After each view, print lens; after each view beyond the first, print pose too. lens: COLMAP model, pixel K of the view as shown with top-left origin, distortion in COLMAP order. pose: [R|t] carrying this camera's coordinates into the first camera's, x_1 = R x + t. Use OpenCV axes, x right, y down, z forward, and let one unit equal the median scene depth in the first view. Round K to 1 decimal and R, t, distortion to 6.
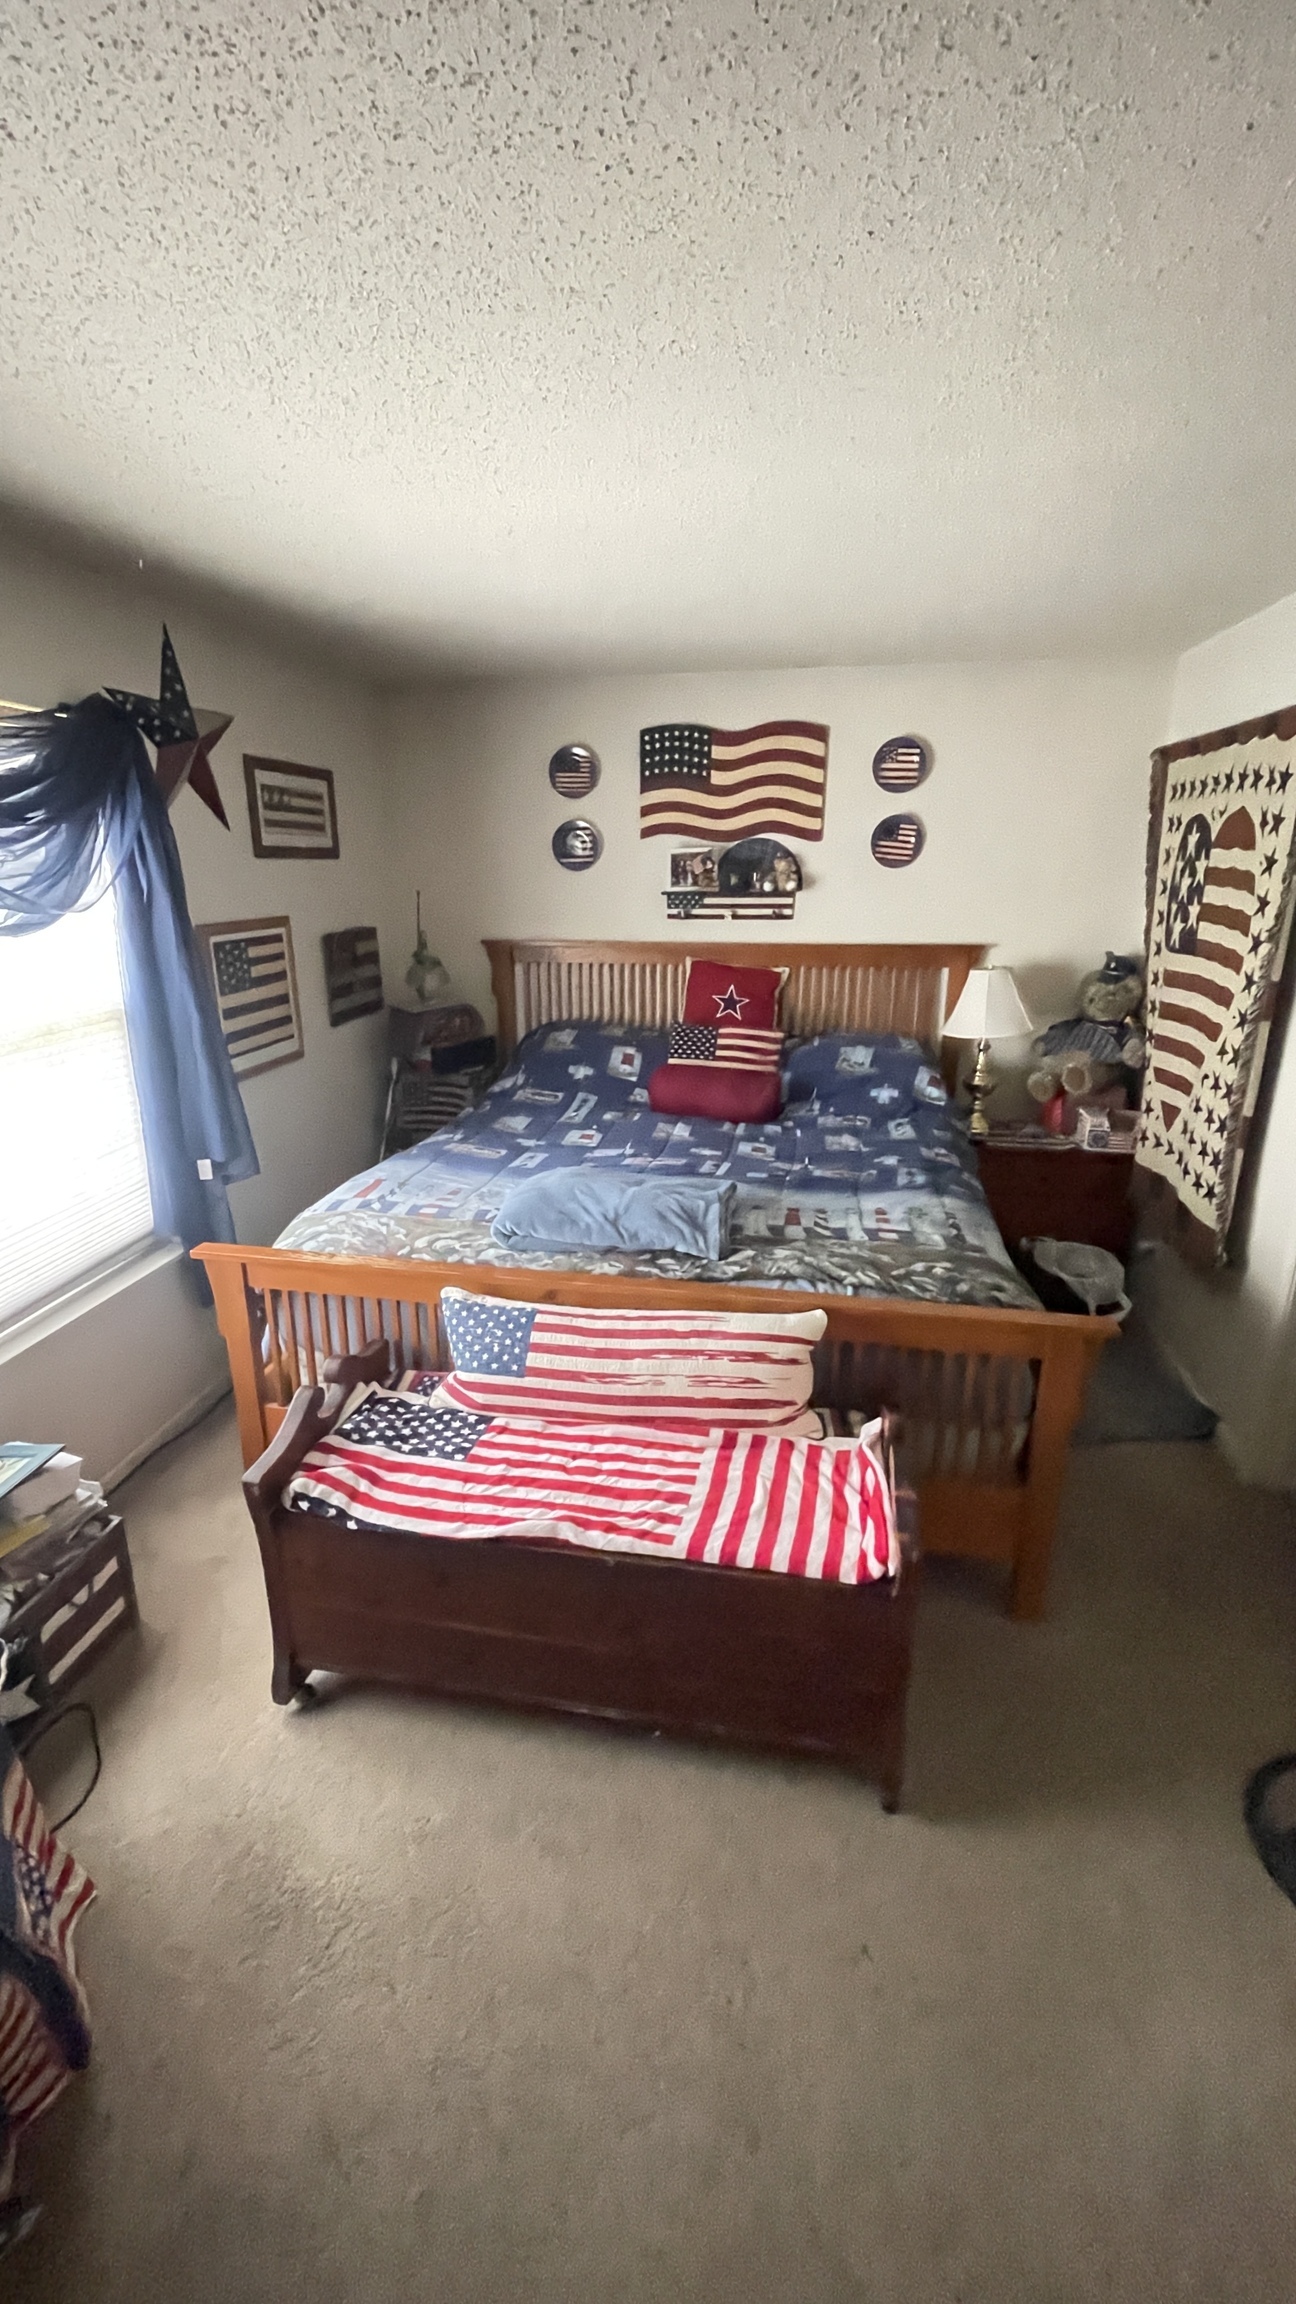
lens RADIAL K [[954.5, 0, 613.1], [0, 954.5, 1154.1], [0, 0, 1]] dist [0.021751, -0.030478]
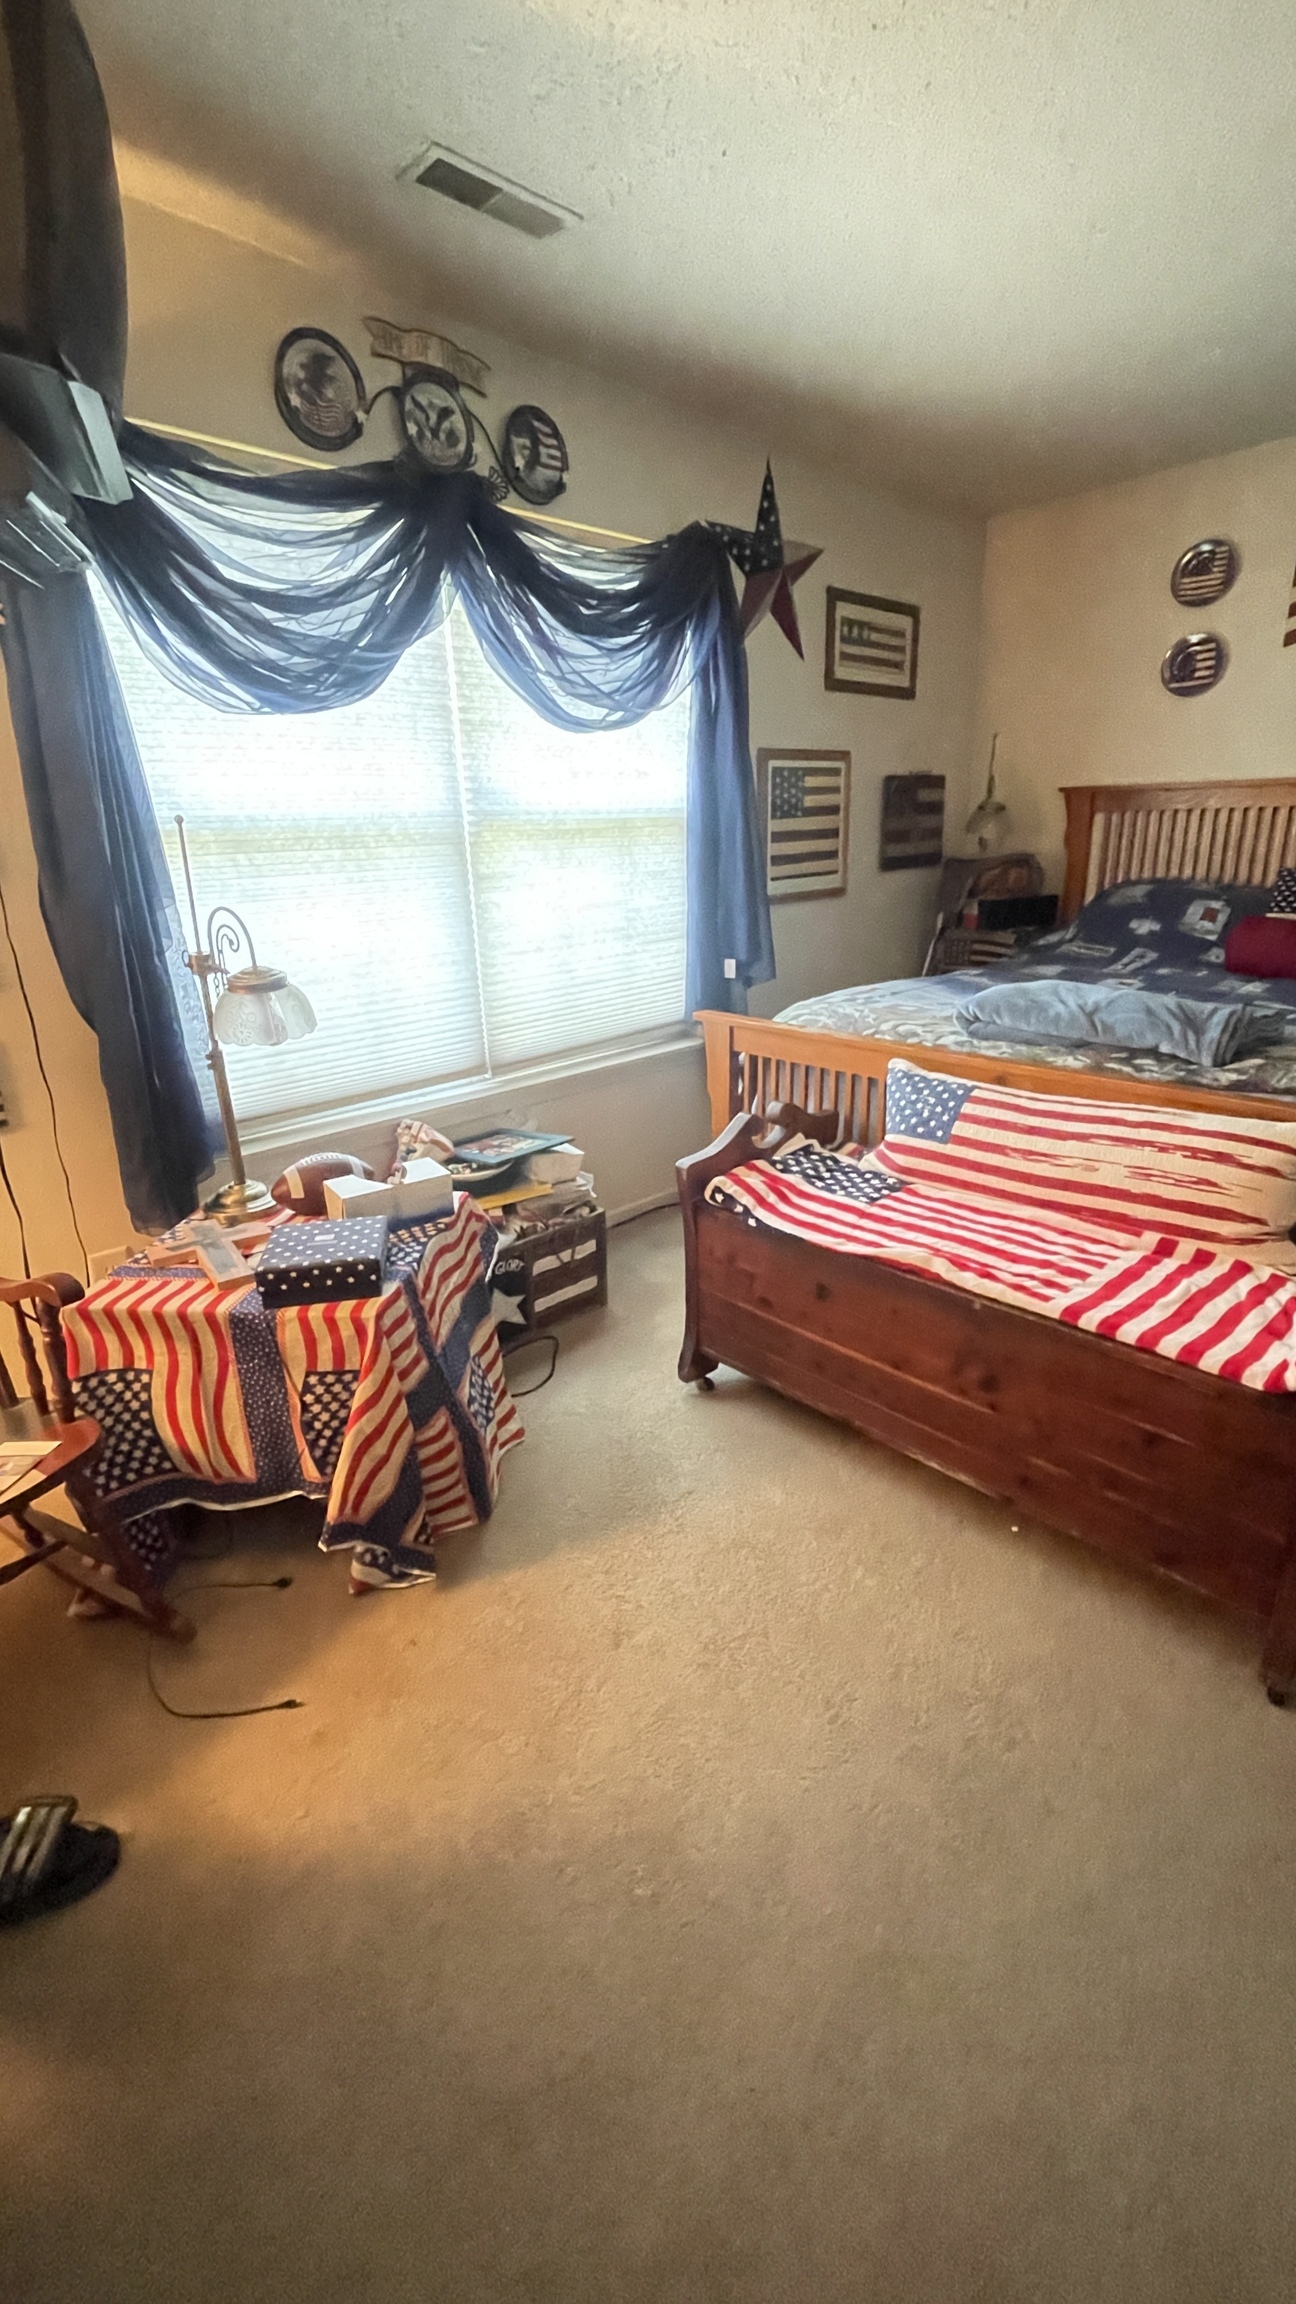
lens RADIAL K [[954.5, 0, 613.1], [0, 954.5, 1154.1], [0, 0, 1]] dist [0.021751, -0.030478]
pose [[0.810240, 0.174255, -0.559595, 0.169096], [-0.147818, 0.984671, 0.092595, 0.187926], [0.567151, 0.007694, 0.823578, -0.010608]]
